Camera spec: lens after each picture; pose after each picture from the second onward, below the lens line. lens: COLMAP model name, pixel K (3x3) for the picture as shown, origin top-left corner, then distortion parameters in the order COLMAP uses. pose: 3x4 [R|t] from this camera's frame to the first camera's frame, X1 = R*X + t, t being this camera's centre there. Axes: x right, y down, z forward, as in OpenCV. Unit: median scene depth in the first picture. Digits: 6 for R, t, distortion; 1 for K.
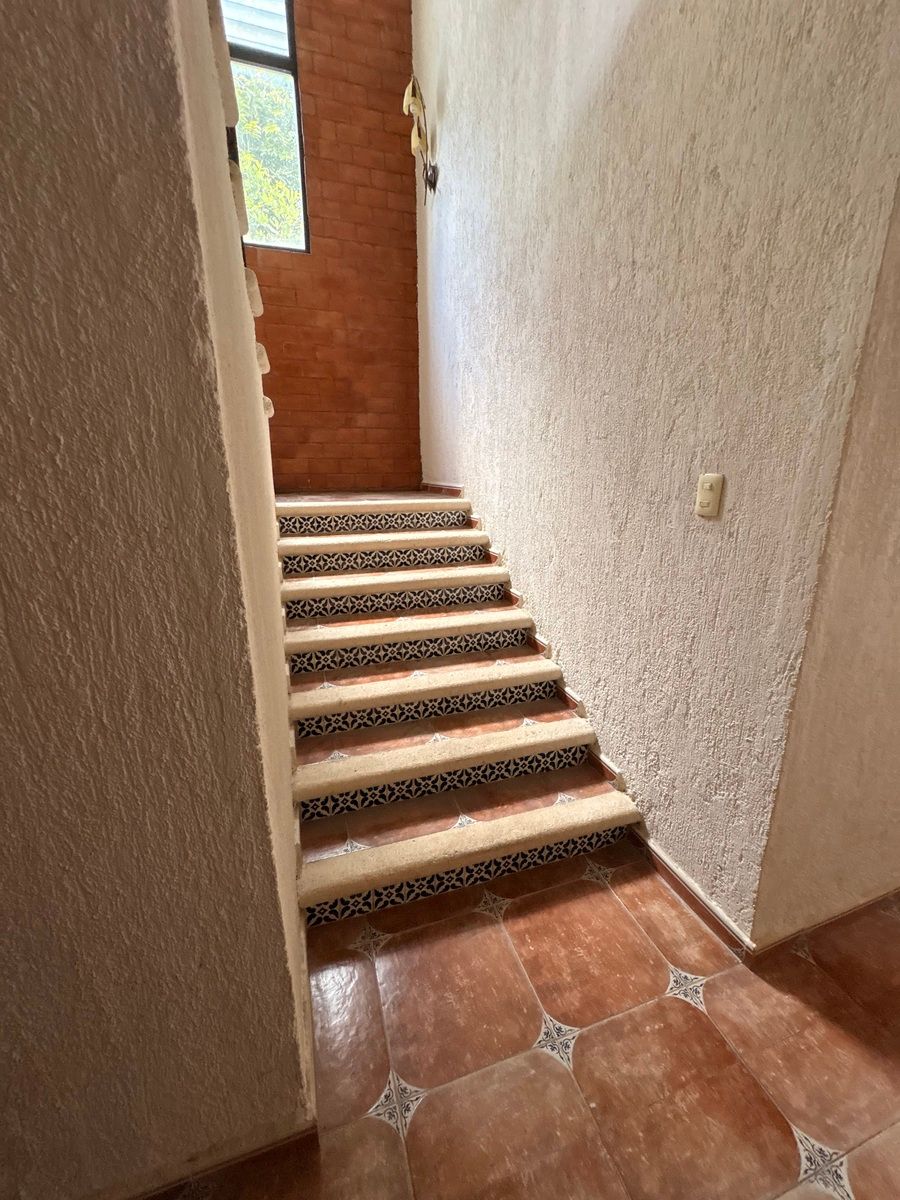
lens RADIAL K [[477.8, 0, 450.3], [0, 477.8, 600.9], [0, 0, 1]] dist [-0.000451, 0.000182]
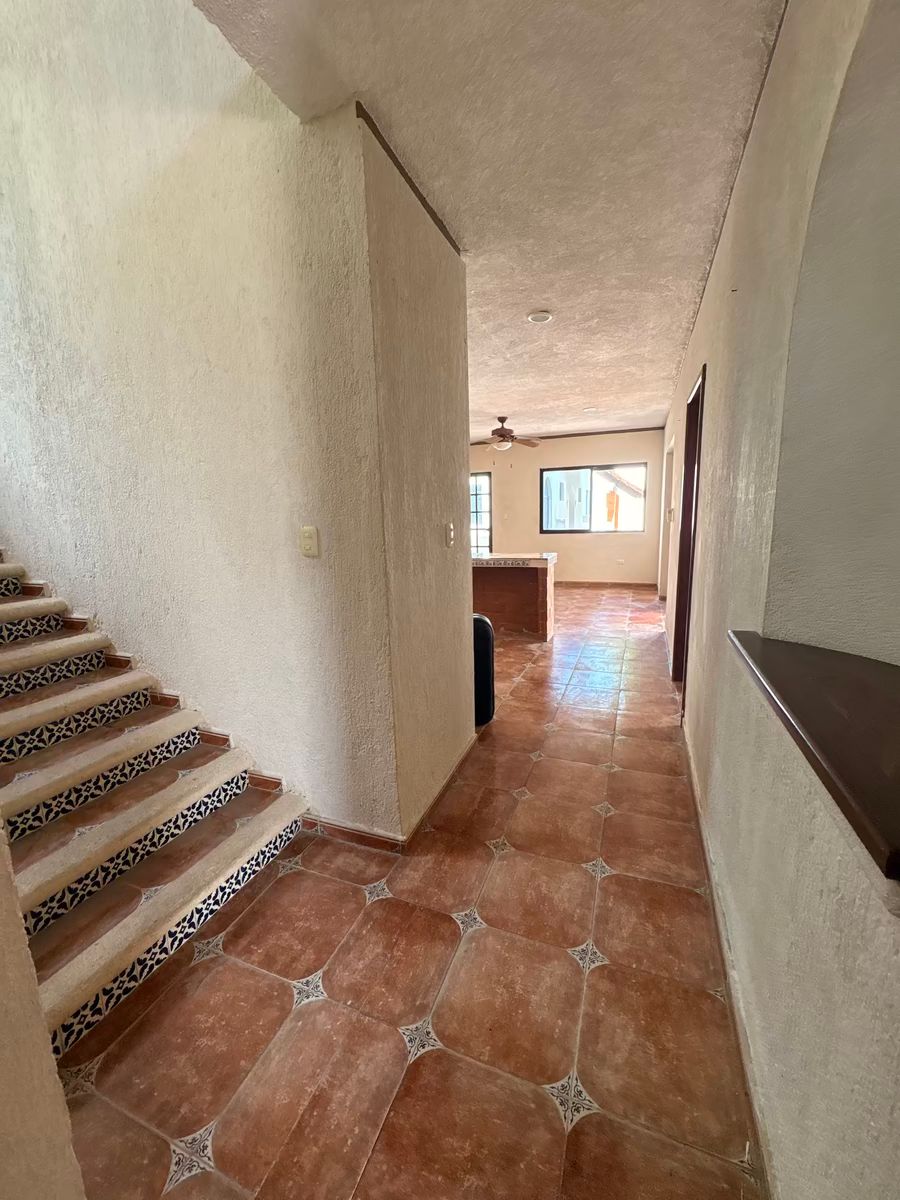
lens RADIAL K [[477.8, 0, 451.4], [0, 477.8, 600.1], [0, 0, 1]] dist [-0.000451, 0.000182]
pose [[0.637297, -0.147697, 0.756332, -0.244451], [0.223582, 0.974683, 0.001943, 0.032215], [-0.737471, 0.167864, 0.654185, -0.169797]]
